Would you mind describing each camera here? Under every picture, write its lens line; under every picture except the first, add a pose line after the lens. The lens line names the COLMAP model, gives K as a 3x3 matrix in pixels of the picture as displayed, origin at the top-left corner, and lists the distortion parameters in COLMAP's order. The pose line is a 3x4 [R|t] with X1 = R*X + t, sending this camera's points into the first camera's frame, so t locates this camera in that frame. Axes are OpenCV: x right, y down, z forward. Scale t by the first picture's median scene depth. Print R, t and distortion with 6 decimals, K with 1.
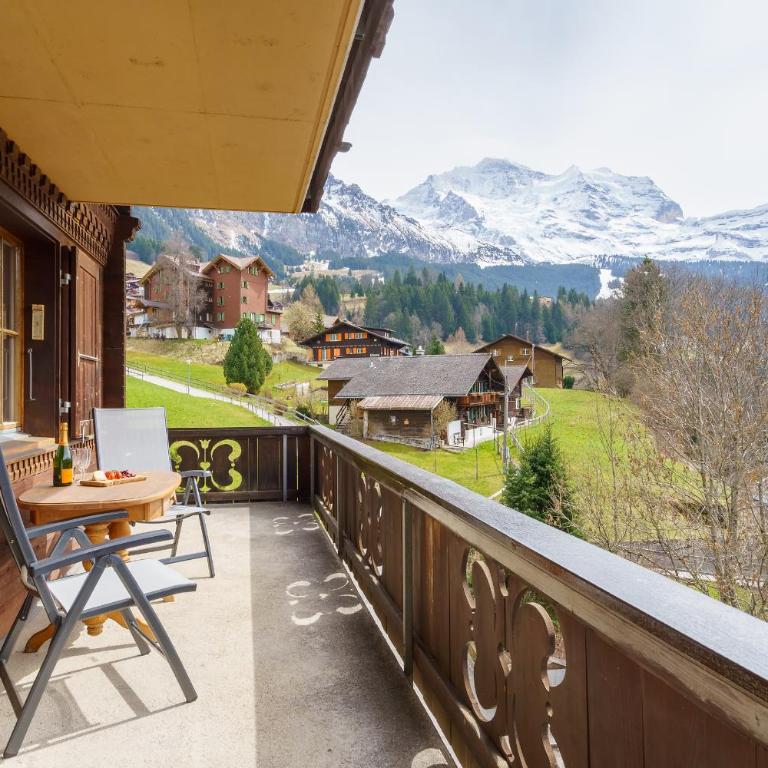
lens RADIAL K [[640.3, 0, 381.1], [0, 640.3, 383.6], [0, 0, 1]] dist [0.002364, 0.005291]
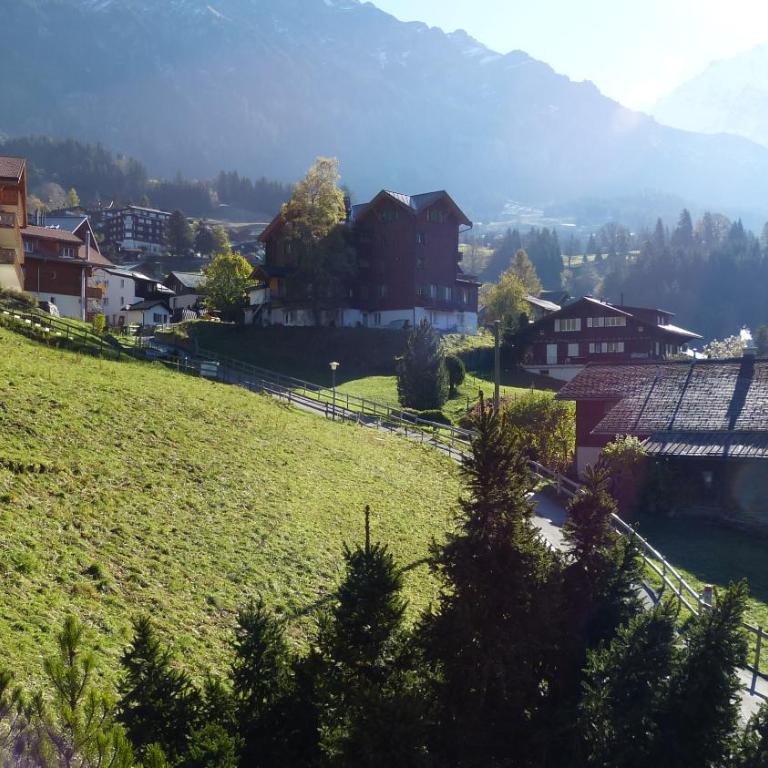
lens RADIAL K [[645.6, 0, 359.5], [0, 645.6, 384.4], [0, 0, 1]] dist [-0.006146, 0.015062]
pose [[0.972761, 0.013324, -0.231429, -0.213627], [-0.013398, 0.999909, 0.001251, -0.026912], [0.231424, 0.001883, 0.972851, 0.659461]]
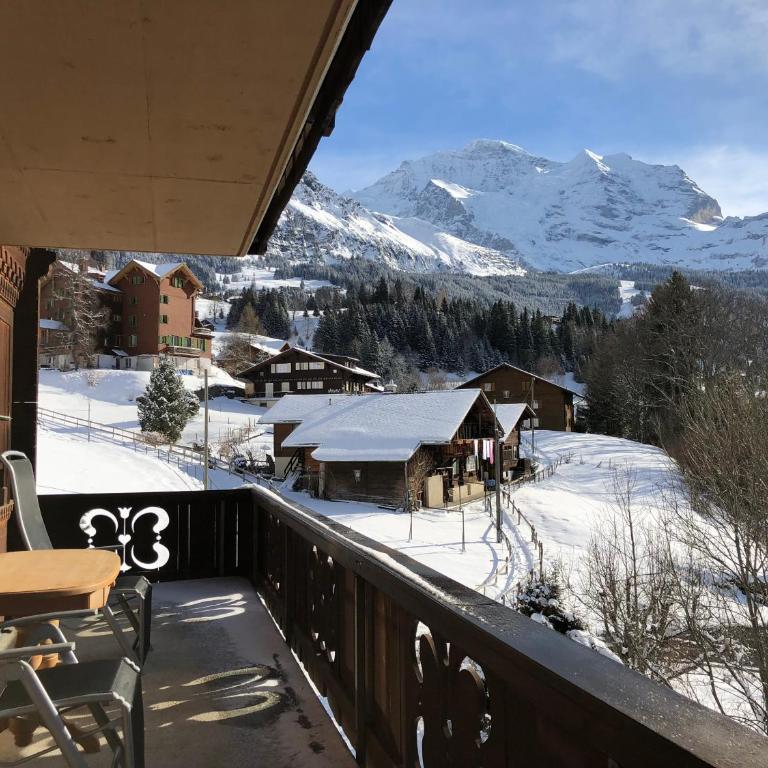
lens RADIAL K [[829.7, 0, 382.5], [0, 829.7, 376.5], [0, 0, 1]] dist [0.088357, -0.215767]
pose [[0.998850, -0.000638, 0.047934, 0.000997], [0.003486, 0.998232, -0.059342, -0.002583], [-0.047812, 0.059441, 0.997086, -0.016770]]
